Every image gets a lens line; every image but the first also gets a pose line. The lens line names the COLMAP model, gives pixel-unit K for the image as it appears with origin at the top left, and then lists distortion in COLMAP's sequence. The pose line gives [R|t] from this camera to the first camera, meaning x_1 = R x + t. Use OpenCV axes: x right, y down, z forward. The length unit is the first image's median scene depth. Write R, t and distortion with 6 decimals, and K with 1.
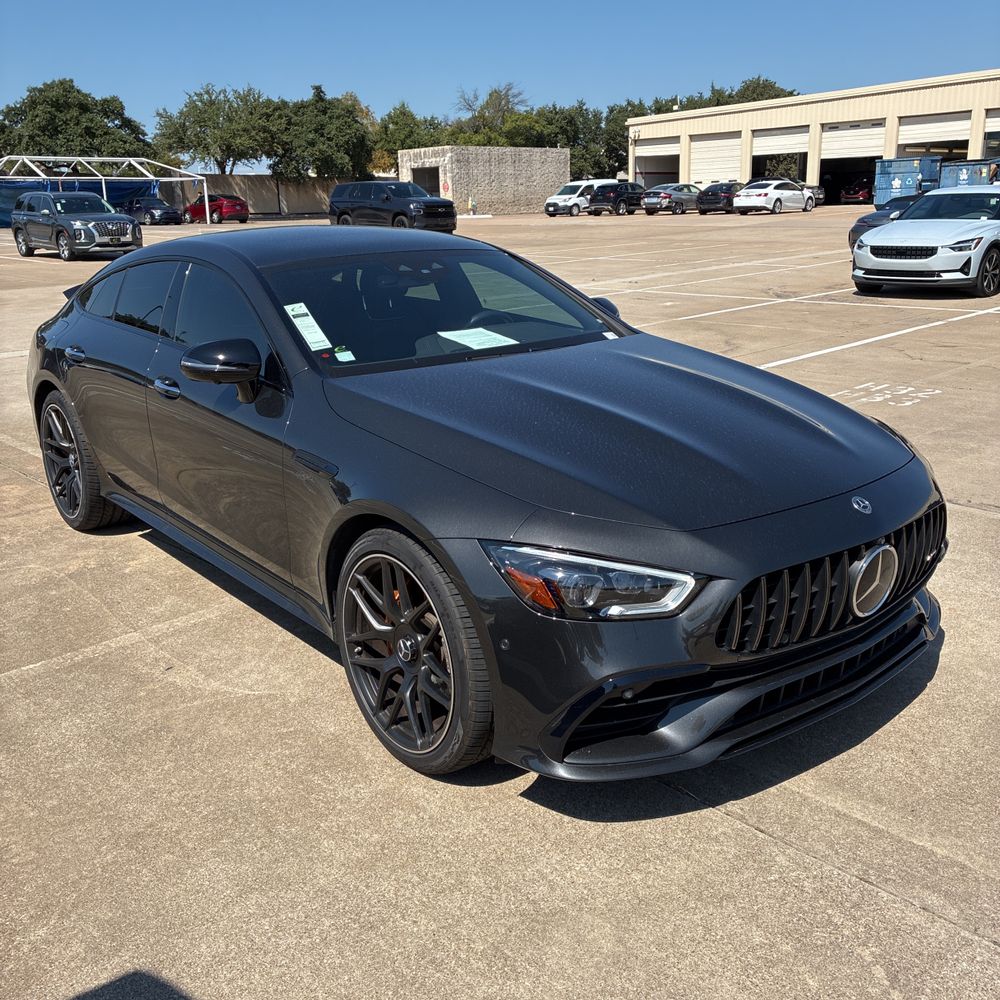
lens RADIAL K [[1012.1, 0, 519.1], [0, 1012.1, 496.8], [0, 0, 1]] dist [0.030020, 0.014318]
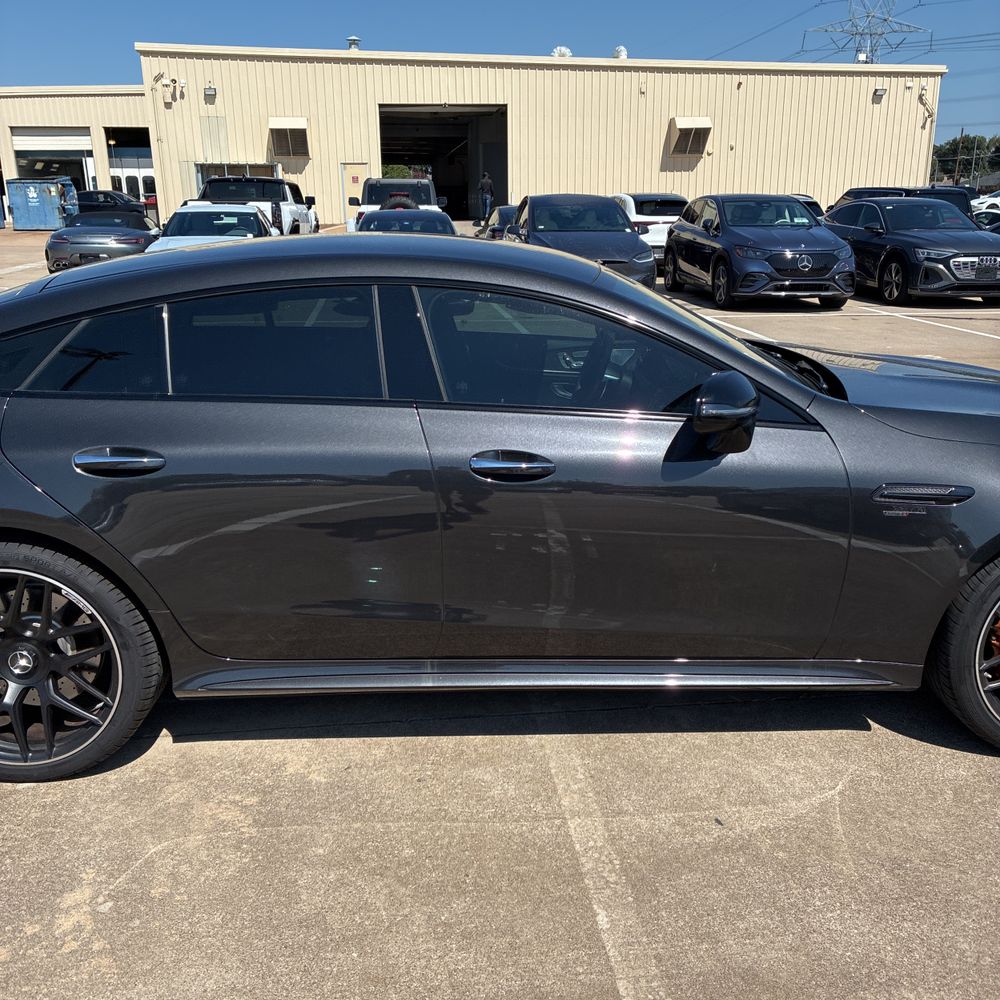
lens RADIAL K [[1049.5, 0, 500.0], [0, 1049.5, 500.0], [0, 0, 1]] dist [0.063395, -0.119453]
pose [[0.579874, -0.188815, 0.792524, -0.262980], [0.210694, 0.974436, 0.077994, -0.038373], [-0.786990, 0.121753, 0.604833, 0.172338]]
